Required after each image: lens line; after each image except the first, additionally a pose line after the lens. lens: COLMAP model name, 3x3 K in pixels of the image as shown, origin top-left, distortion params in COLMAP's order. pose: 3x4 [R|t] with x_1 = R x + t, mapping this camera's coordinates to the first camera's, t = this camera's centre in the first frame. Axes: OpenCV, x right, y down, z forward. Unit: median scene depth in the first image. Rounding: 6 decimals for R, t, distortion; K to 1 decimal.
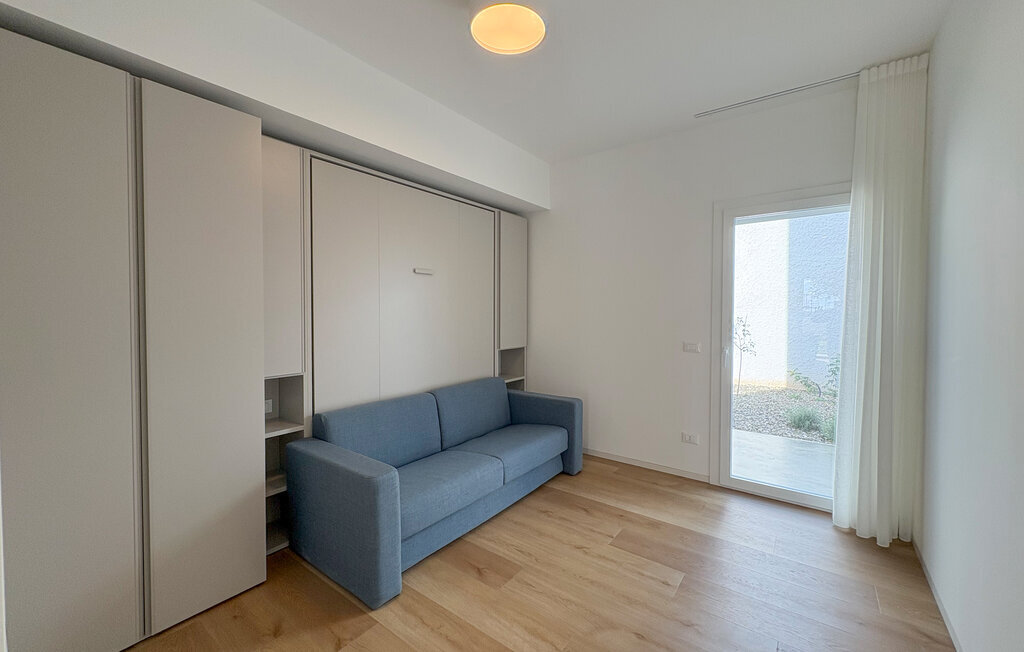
lens RADIAL K [[409.4, 0, 511.5], [0, 409.4, 303.2], [0, 0, 1]] dist [-0.000574, -0.000150]
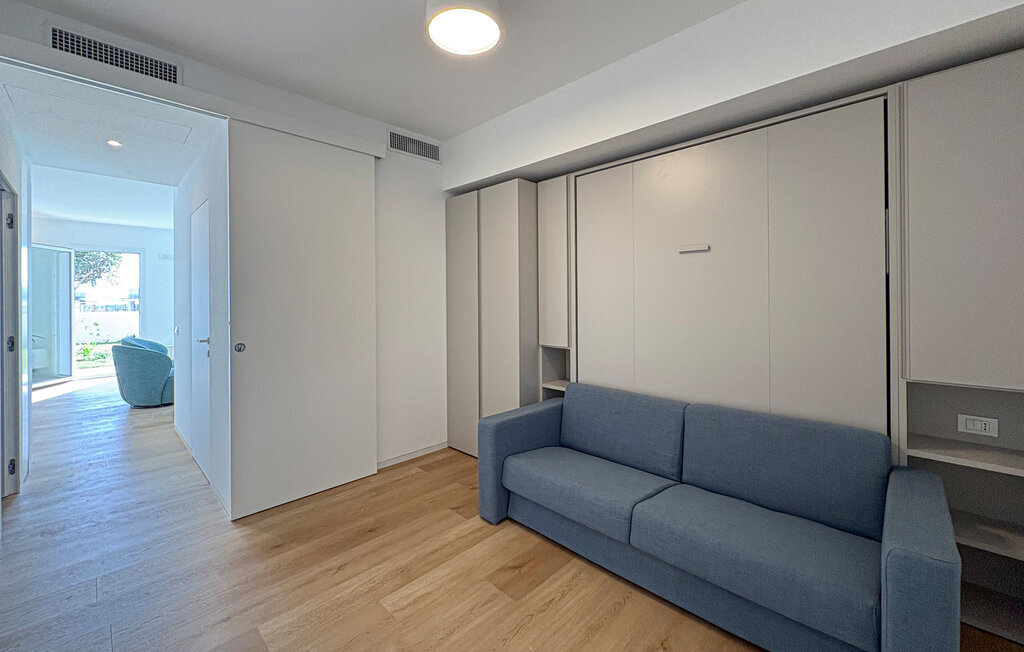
lens RADIAL K [[405.7, 0, 514.4], [0, 405.7, 289.2], [0, 0, 1]] dist [-0.000672, -0.000095]
pose [[-0.124860, -0.028186, -0.991774, 0.771120], [0.021348, 0.999289, -0.031087, 0.022330], [0.991945, -0.025054, -0.124169, 0.975227]]
